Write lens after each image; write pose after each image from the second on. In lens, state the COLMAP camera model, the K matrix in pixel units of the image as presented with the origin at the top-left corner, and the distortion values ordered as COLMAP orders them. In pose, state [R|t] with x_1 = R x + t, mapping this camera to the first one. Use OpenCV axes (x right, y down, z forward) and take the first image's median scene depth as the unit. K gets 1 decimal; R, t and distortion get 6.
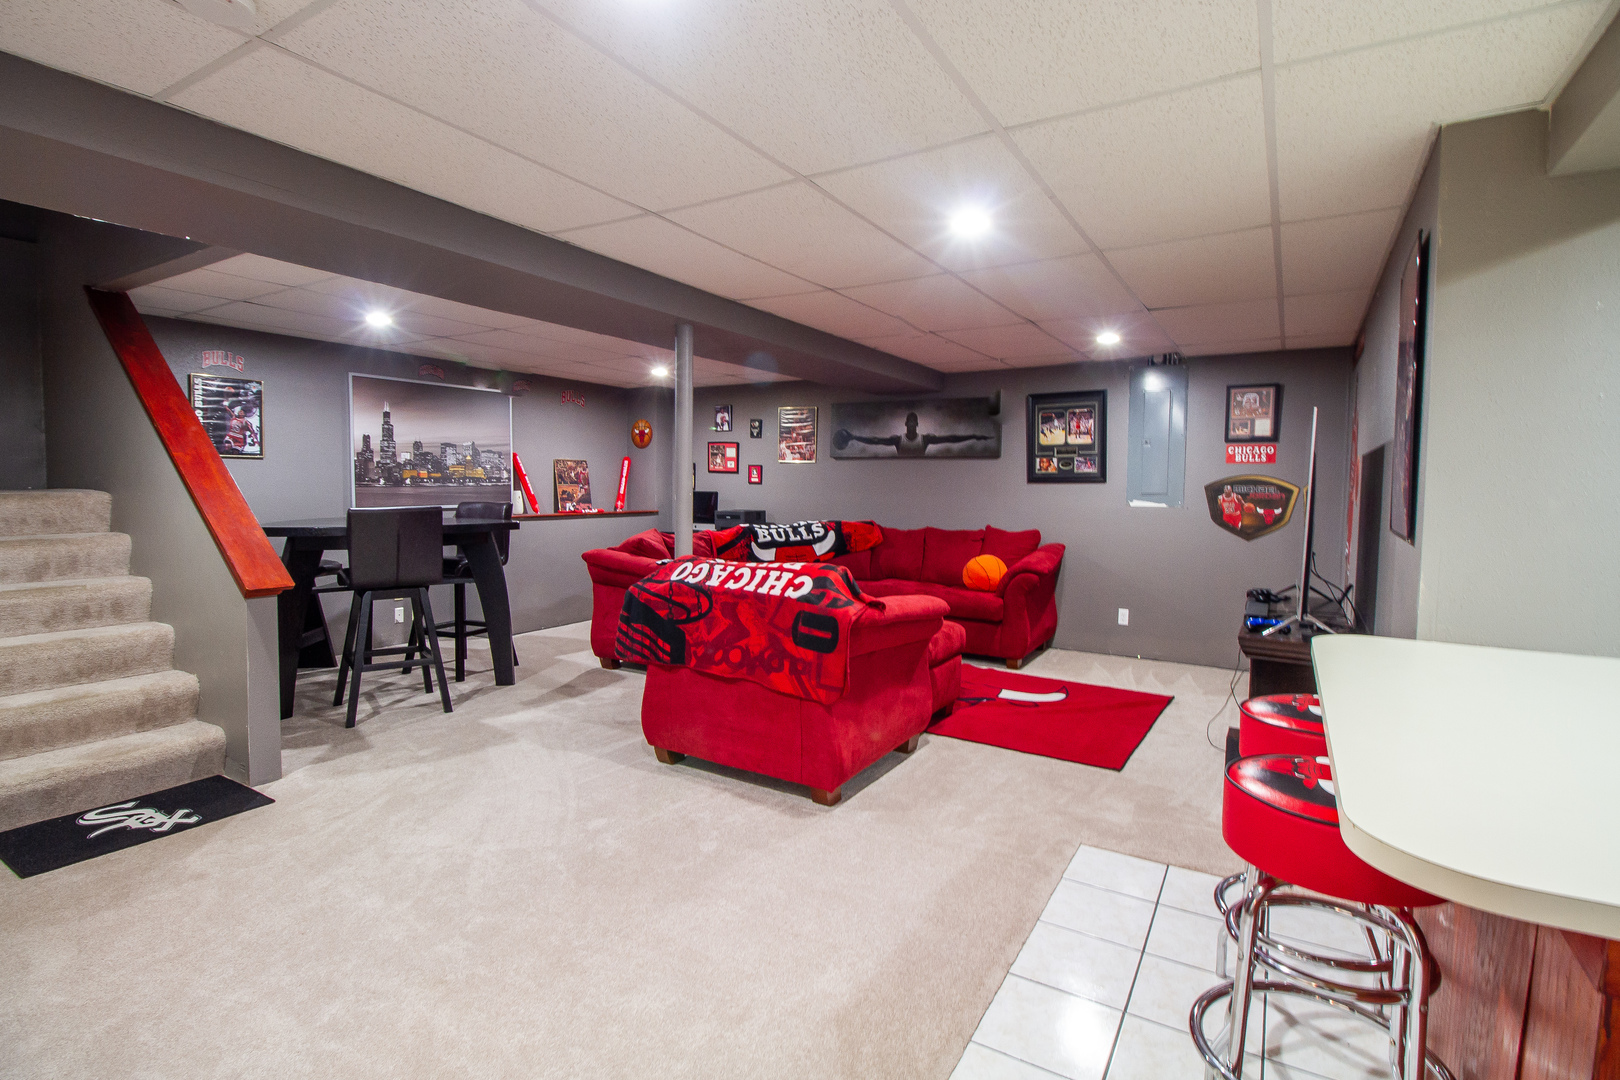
lens RADIAL K [[774.7, 0, 811.1], [0, 774.7, 512.9], [0, 0, 1]] dist [-0.002597, -0.009039]
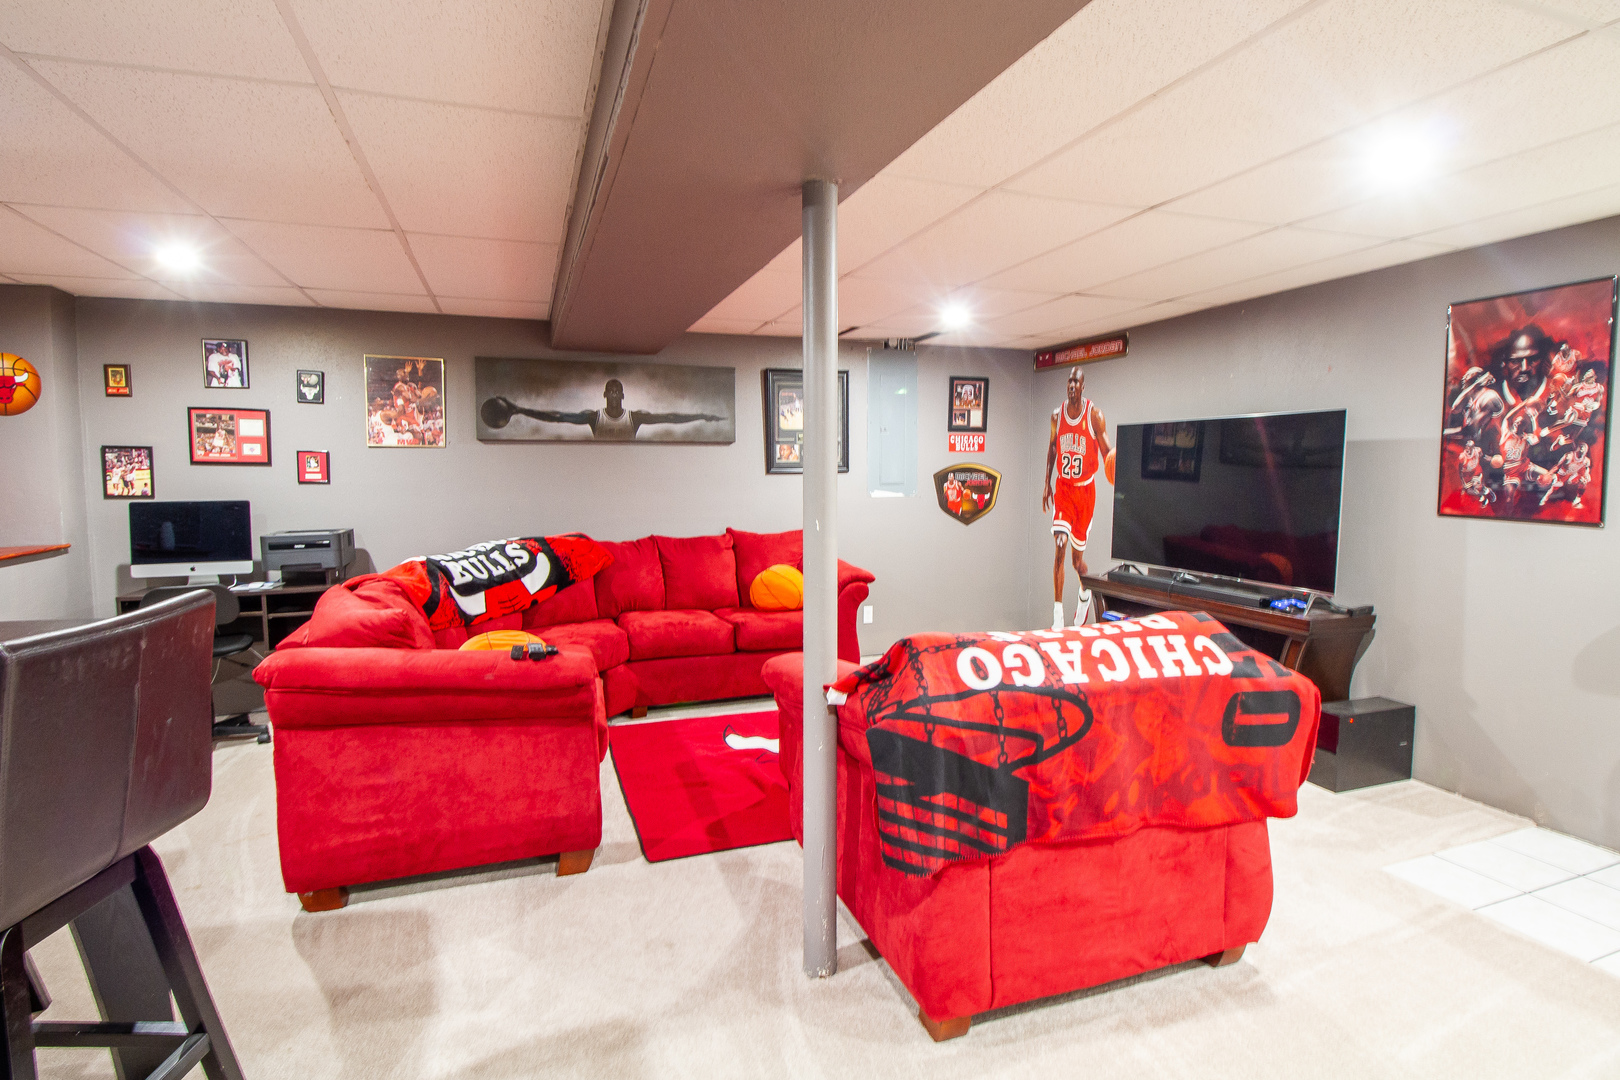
lens RADIAL K [[774.7, 0, 808.7], [0, 774.7, 534.9], [0, 0, 1]] dist [-0.002597, -0.009039]
pose [[0.630183, -0.080315, 0.772282, -0.340966], [0.041274, 0.996695, 0.069974, -0.028973], [-0.775349, -0.012222, 0.631415, 0.415079]]
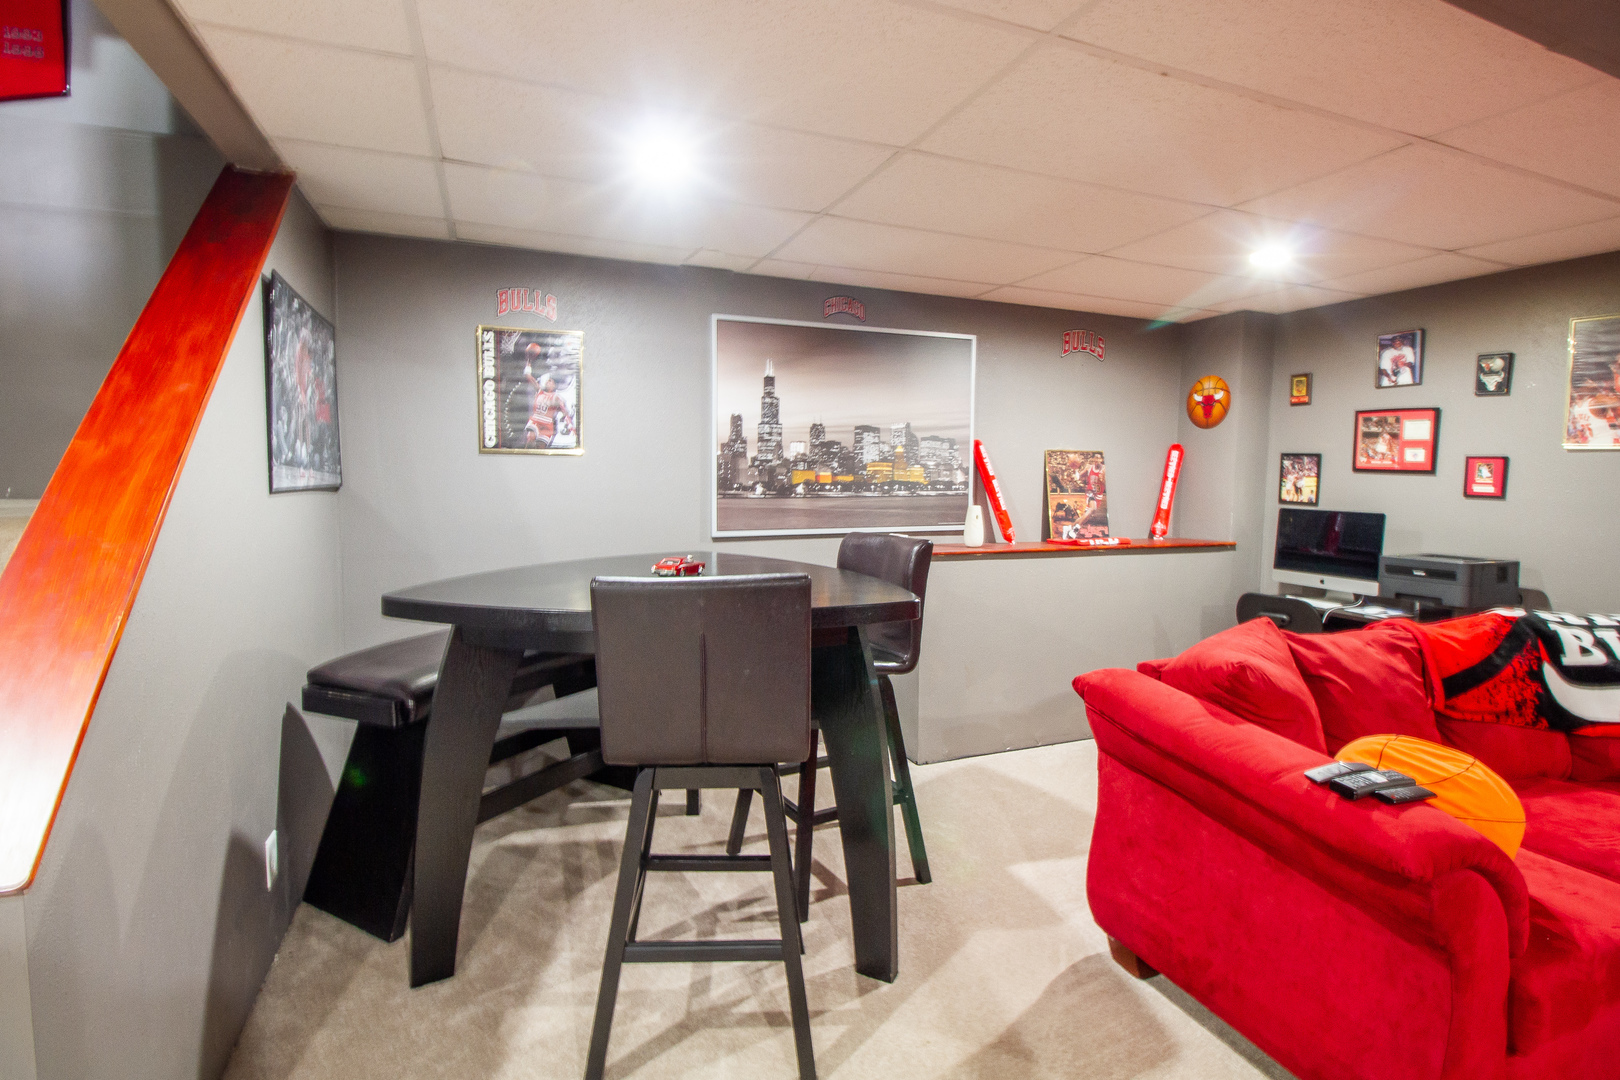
lens RADIAL K [[774.7, 0, 810.1], [0, 774.7, 534.5], [0, 0, 1]] dist [-0.002597, -0.009039]
pose [[0.796660, 0.047986, -0.602519, -0.134395], [-0.026622, 0.998662, 0.044337, -0.030405], [0.603841, -0.019281, 0.796872, 0.482873]]
